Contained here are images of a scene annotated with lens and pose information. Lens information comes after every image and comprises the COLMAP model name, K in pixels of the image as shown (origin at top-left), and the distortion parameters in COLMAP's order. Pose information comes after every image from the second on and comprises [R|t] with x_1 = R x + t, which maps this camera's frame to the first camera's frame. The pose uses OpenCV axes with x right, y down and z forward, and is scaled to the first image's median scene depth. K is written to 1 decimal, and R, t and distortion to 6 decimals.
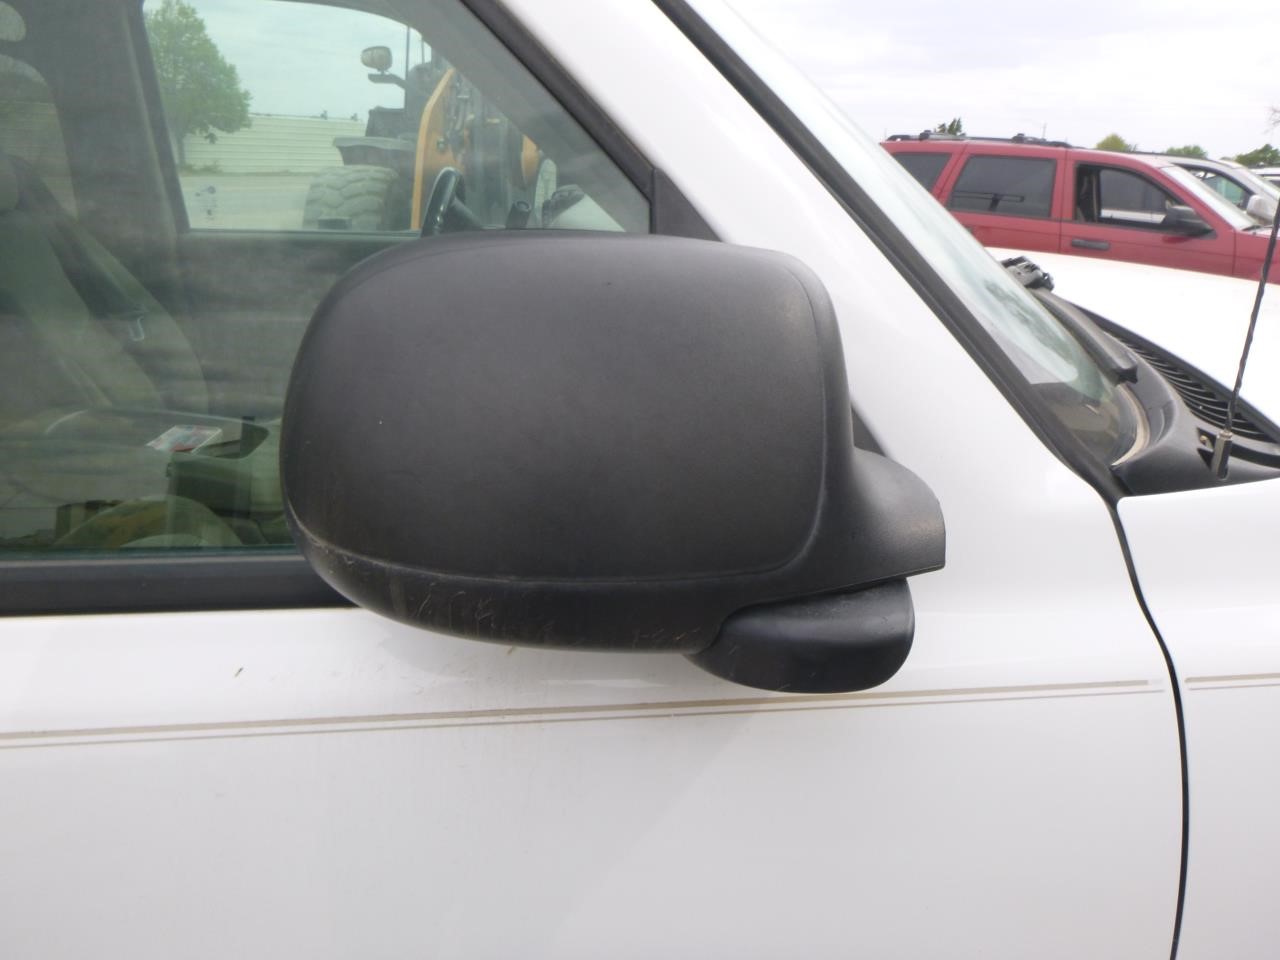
lens RADIAL K [[964.1, 0, 636.6], [0, 964.1, 480.7], [0, 0, 1]] dist [-0.037954, -0.004019]
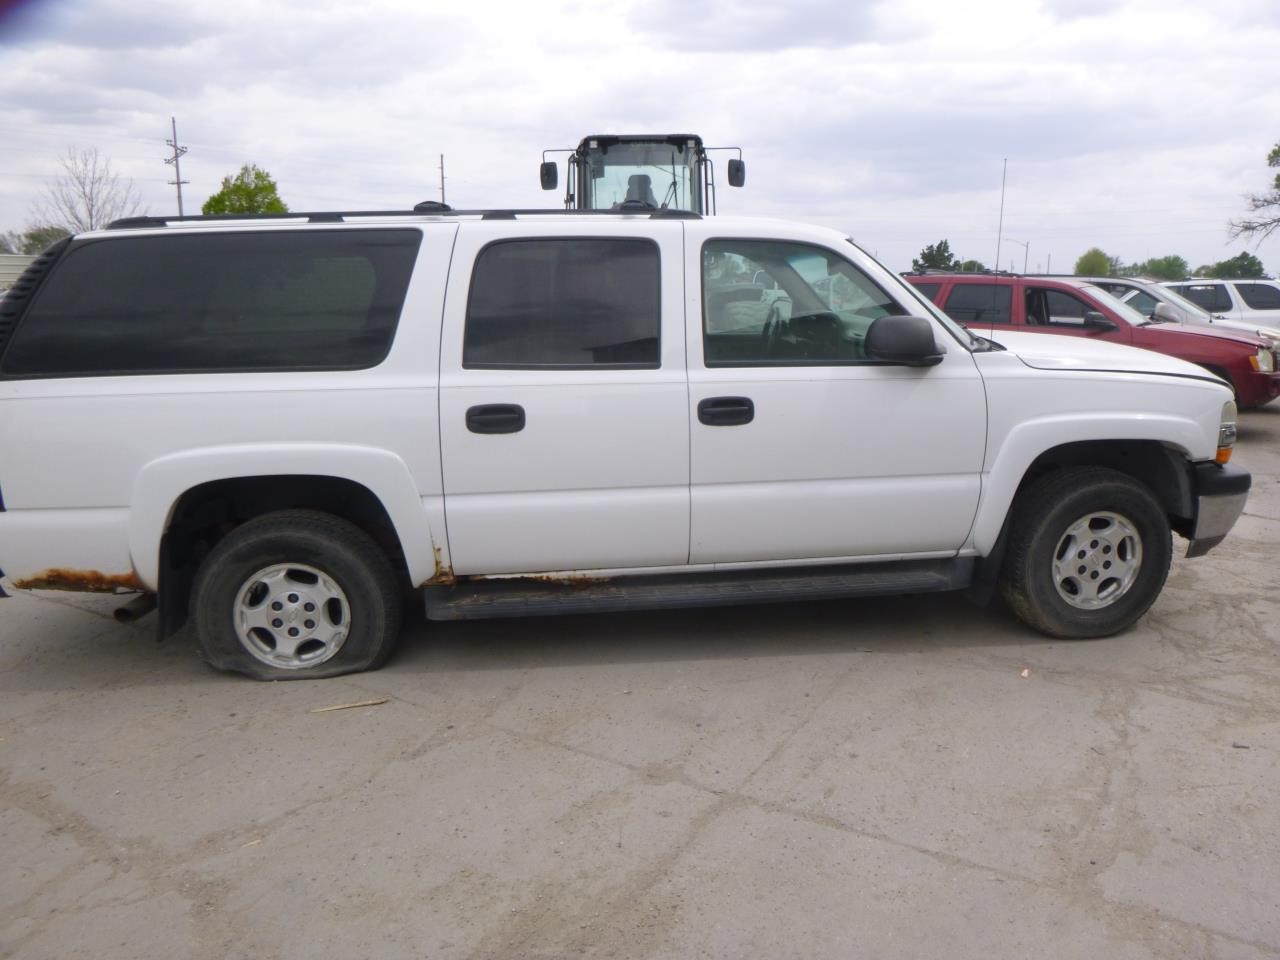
lens RADIAL K [[964.1, 0, 642.3], [0, 964.1, 478.3], [0, 0, 1]] dist [-0.037954, -0.004019]
pose [[0.999433, -0.033679, -0.000204, -0.156899], [0.033375, 0.991197, -0.128116, 0.143453], [0.004517, 0.128037, 0.991759, -0.475812]]
